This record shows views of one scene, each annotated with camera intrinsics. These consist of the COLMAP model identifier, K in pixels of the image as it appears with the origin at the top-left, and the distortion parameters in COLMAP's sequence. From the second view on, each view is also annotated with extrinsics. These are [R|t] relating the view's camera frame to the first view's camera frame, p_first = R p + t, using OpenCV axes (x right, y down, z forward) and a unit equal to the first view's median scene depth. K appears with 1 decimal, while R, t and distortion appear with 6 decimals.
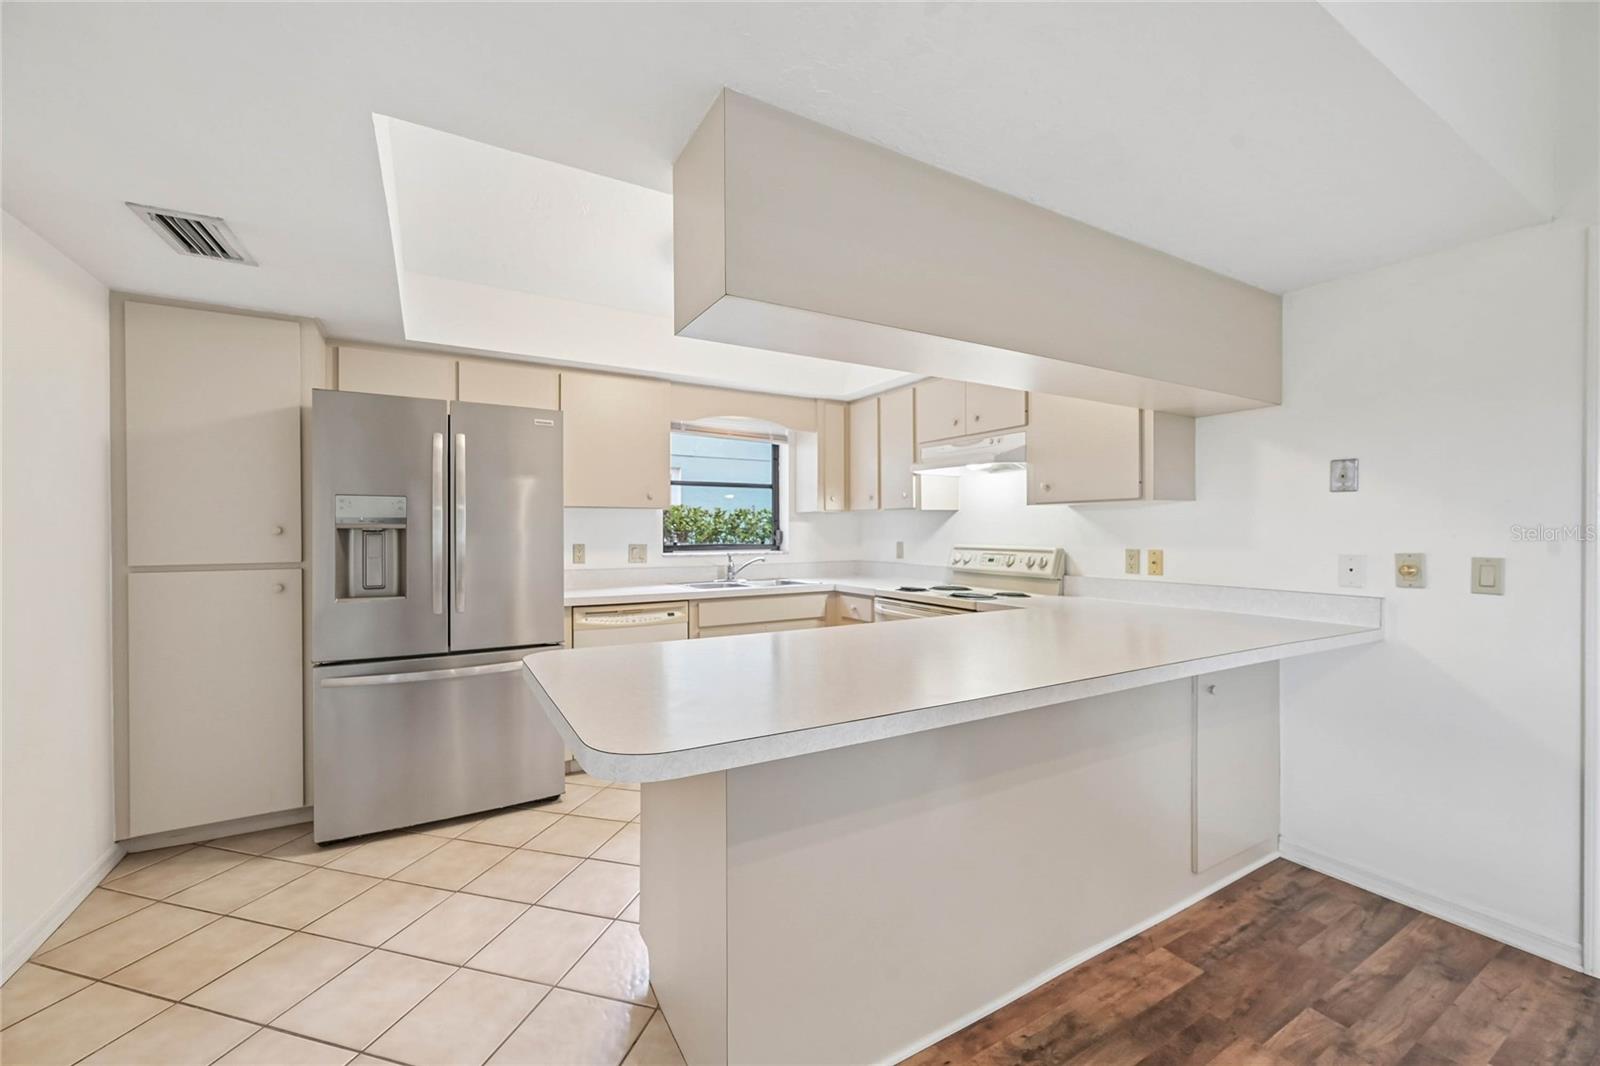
lens RADIAL K [[631.0, 0, 800.5], [0, 631.0, 531.8], [0, 0, 1]] dist [-0.000230, -0.000056]
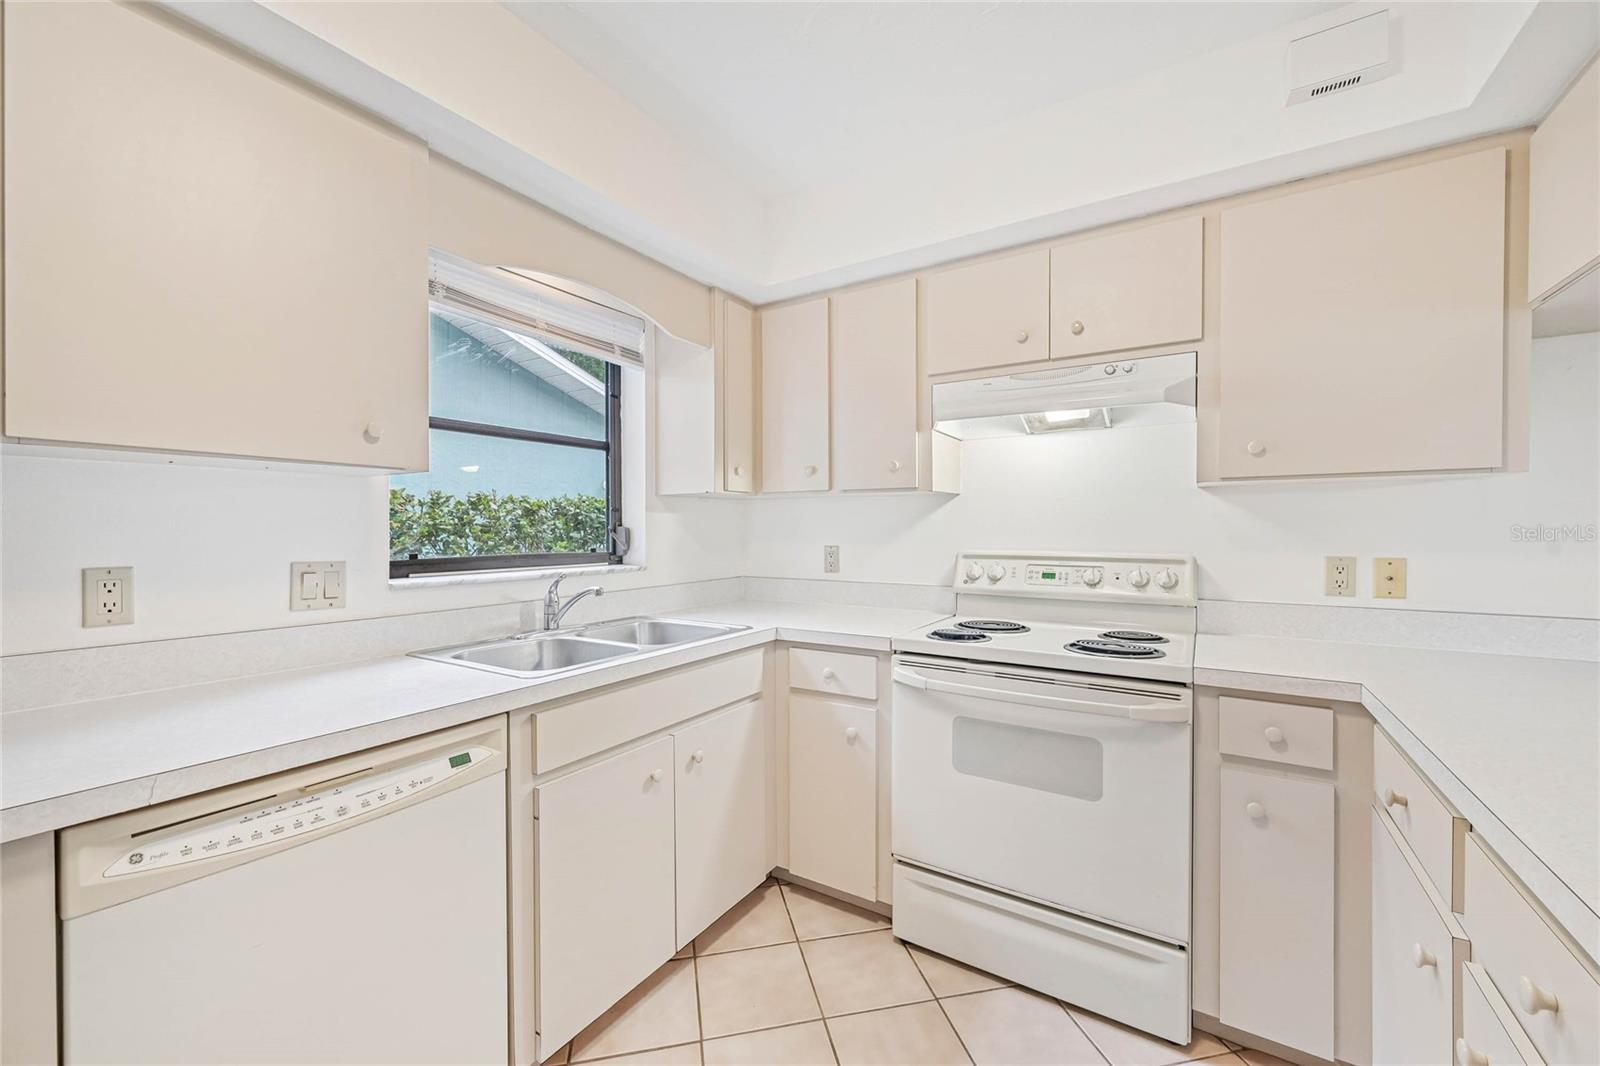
lens RADIAL K [[631.0, 0, 800.5], [0, 631.0, 531.8], [0, 0, 1]] dist [-0.000230, -0.000056]
pose [[0.888009, -0.002184, 0.459821, -0.181247], [0.001208, 0.999996, 0.002416, 0.000632], [-0.459825, -0.001590, 0.888008, 0.542794]]
